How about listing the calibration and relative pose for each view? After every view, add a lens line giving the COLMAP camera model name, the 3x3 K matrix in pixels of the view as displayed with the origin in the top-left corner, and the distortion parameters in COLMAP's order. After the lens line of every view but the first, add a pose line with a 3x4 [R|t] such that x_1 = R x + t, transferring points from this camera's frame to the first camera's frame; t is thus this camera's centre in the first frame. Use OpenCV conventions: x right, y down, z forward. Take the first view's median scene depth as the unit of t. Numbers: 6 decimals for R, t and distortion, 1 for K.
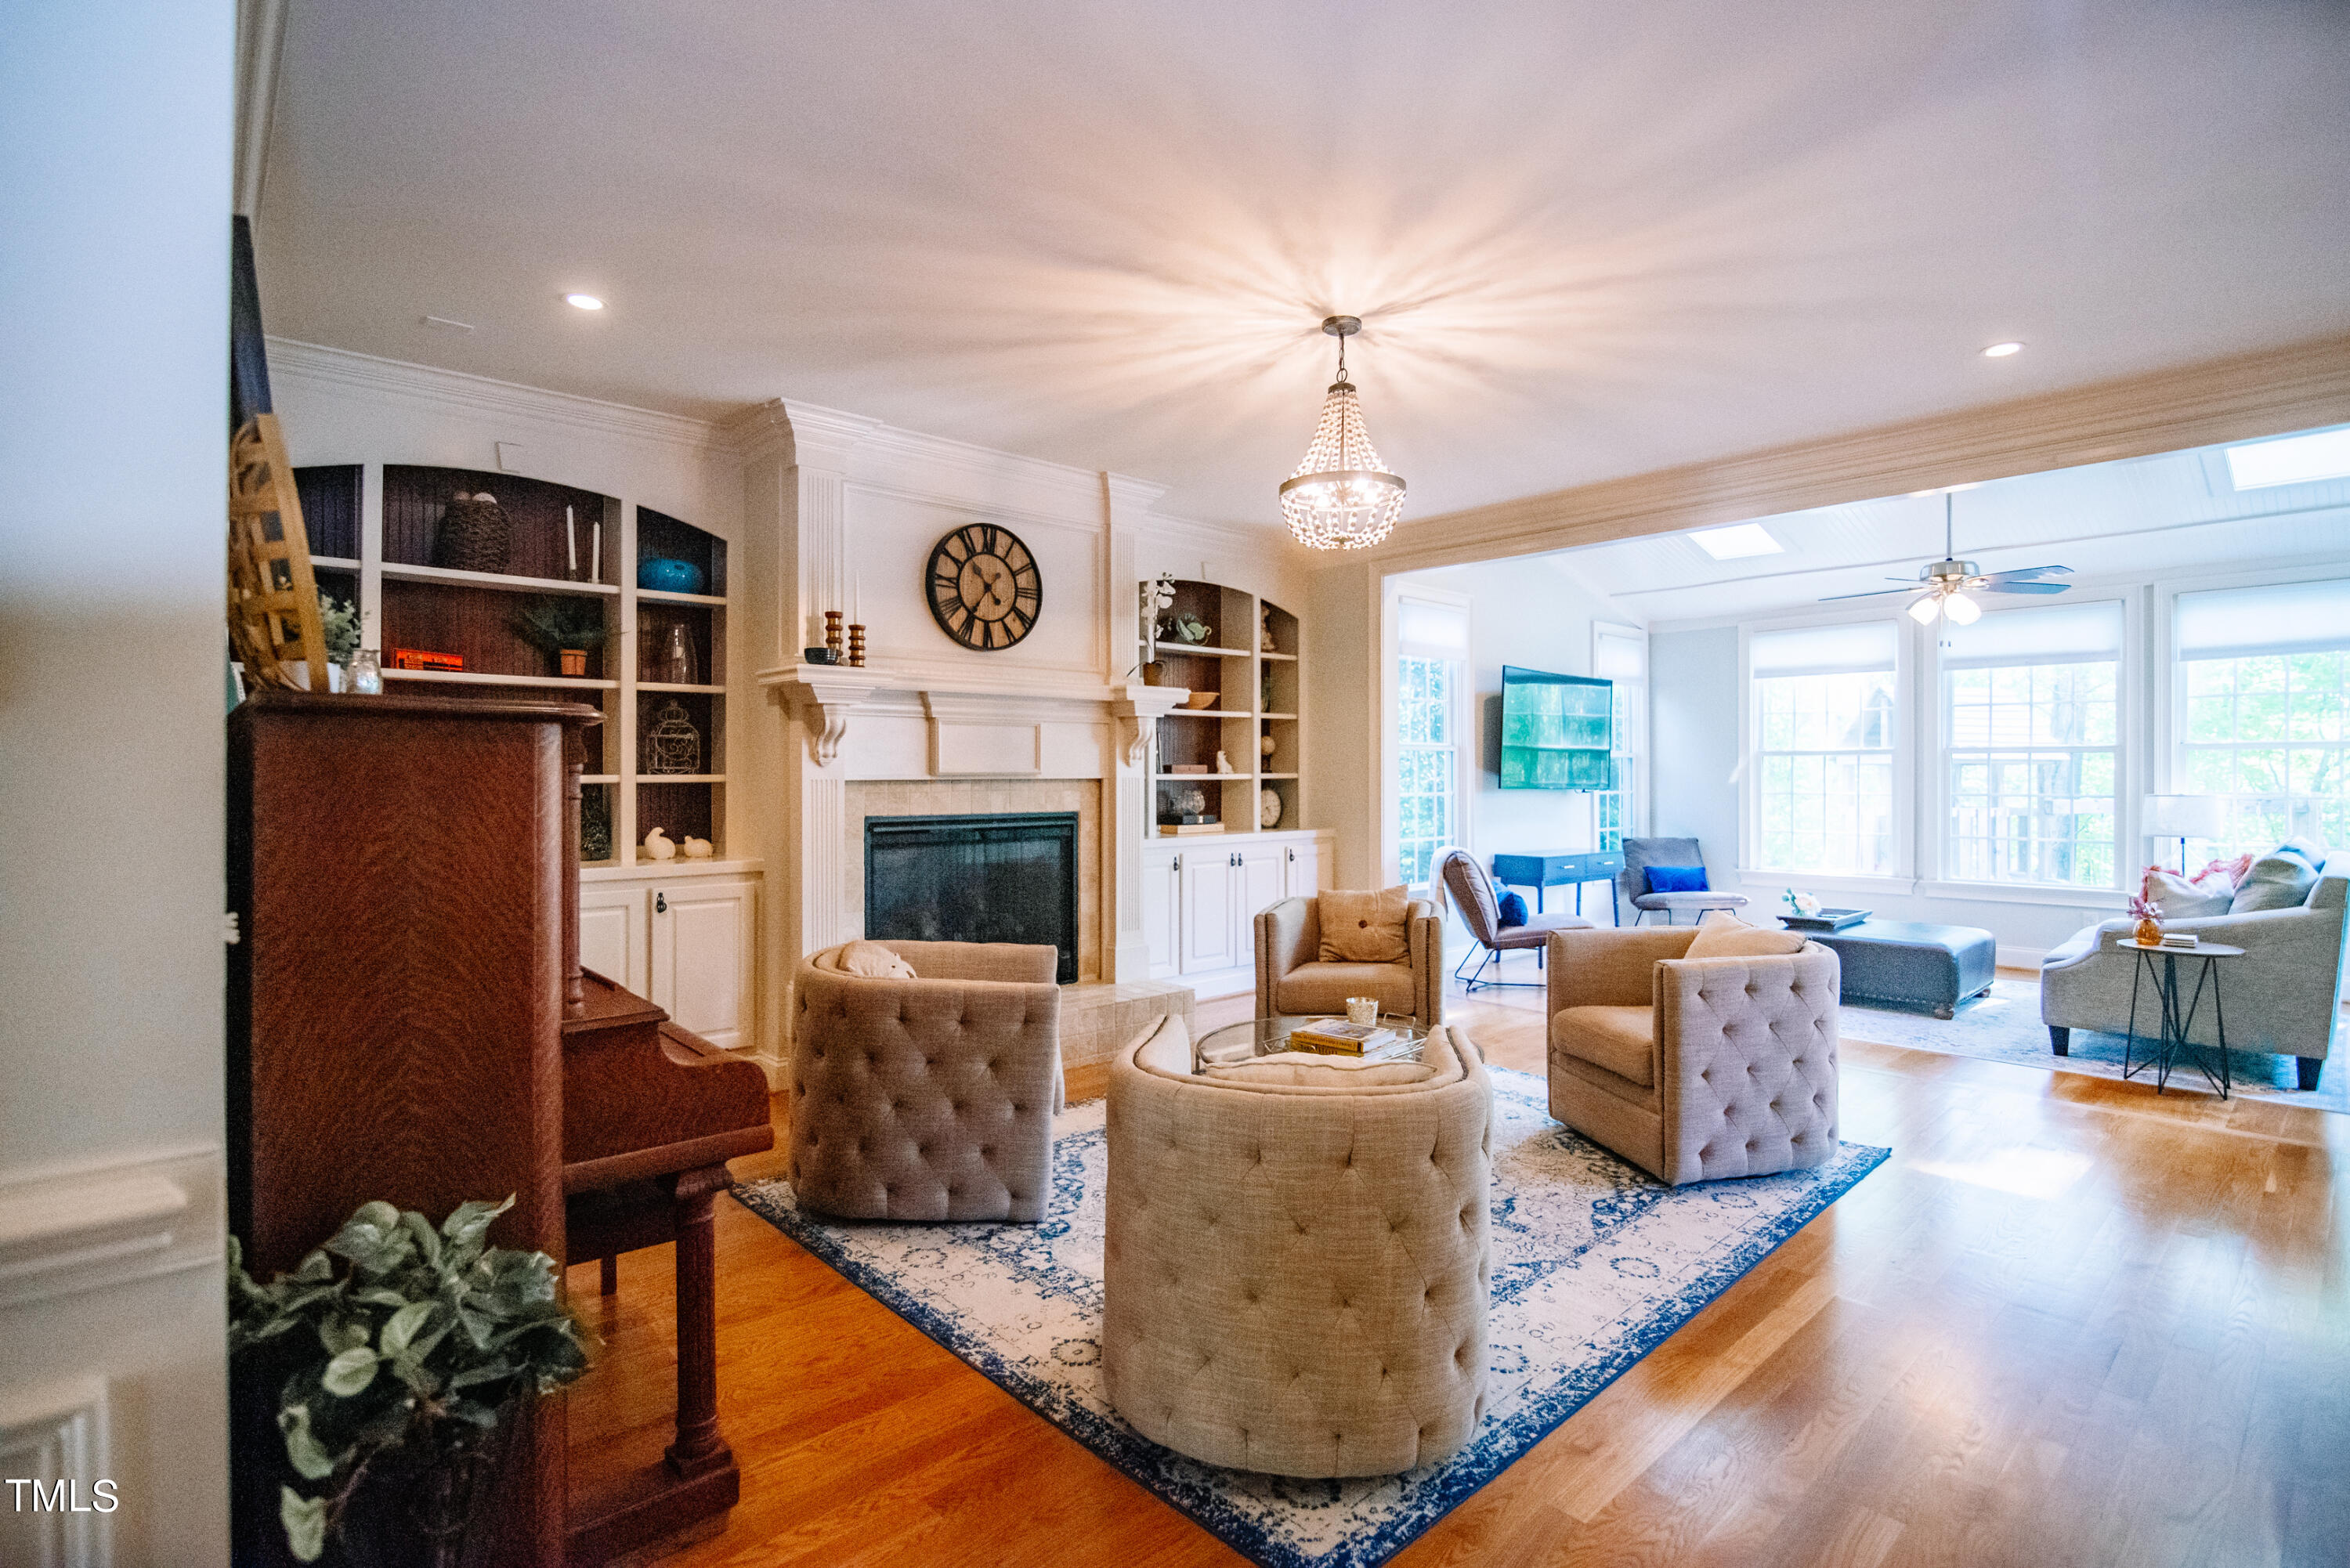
lens RADIAL K [[1145.2, 0, 1184.2], [0, 1145.2, 787.4], [0, 0, 1]] dist [-0.007904, 0.000163]
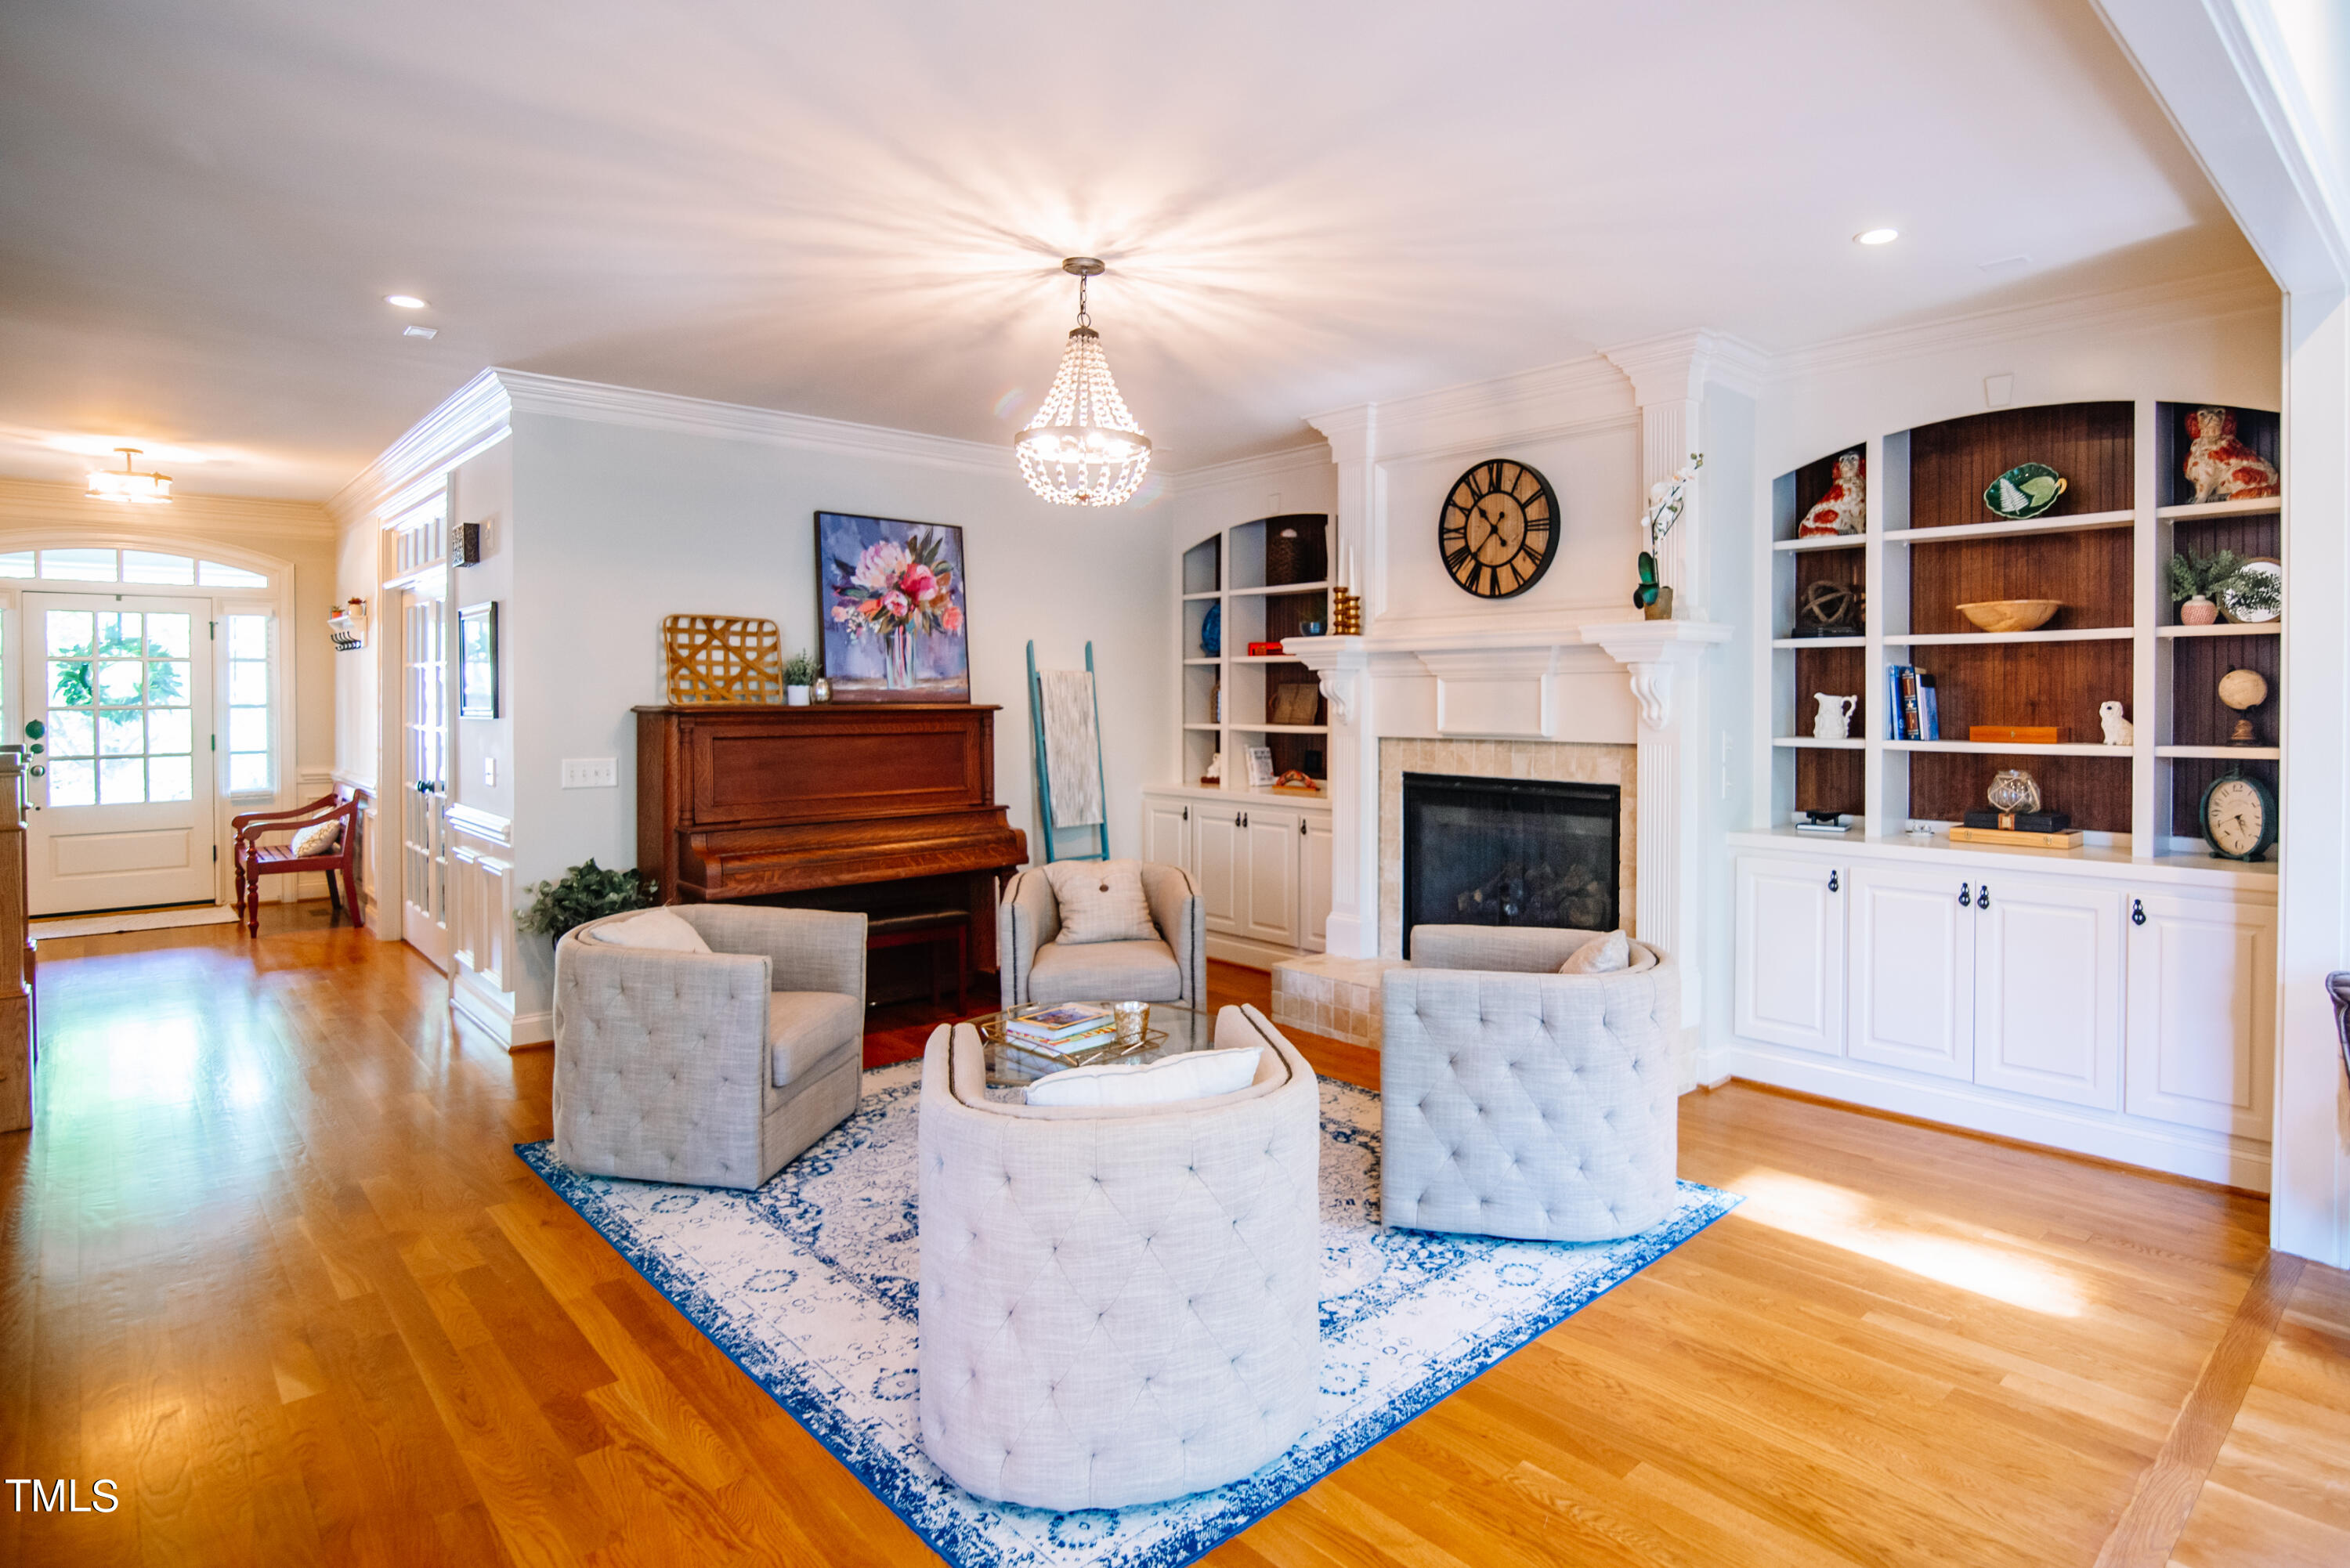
lens RADIAL K [[1245.6, 0, 1273.2], [0, 1245.6, 722.7], [0, 0, 1]] dist [-0.024470, 0.001744]
pose [[0.019666, 0.021599, -0.999573, 0.835233], [-0.012146, 0.999698, 0.021363, -0.040403], [0.999733, 0.011721, 0.019922, 0.820938]]
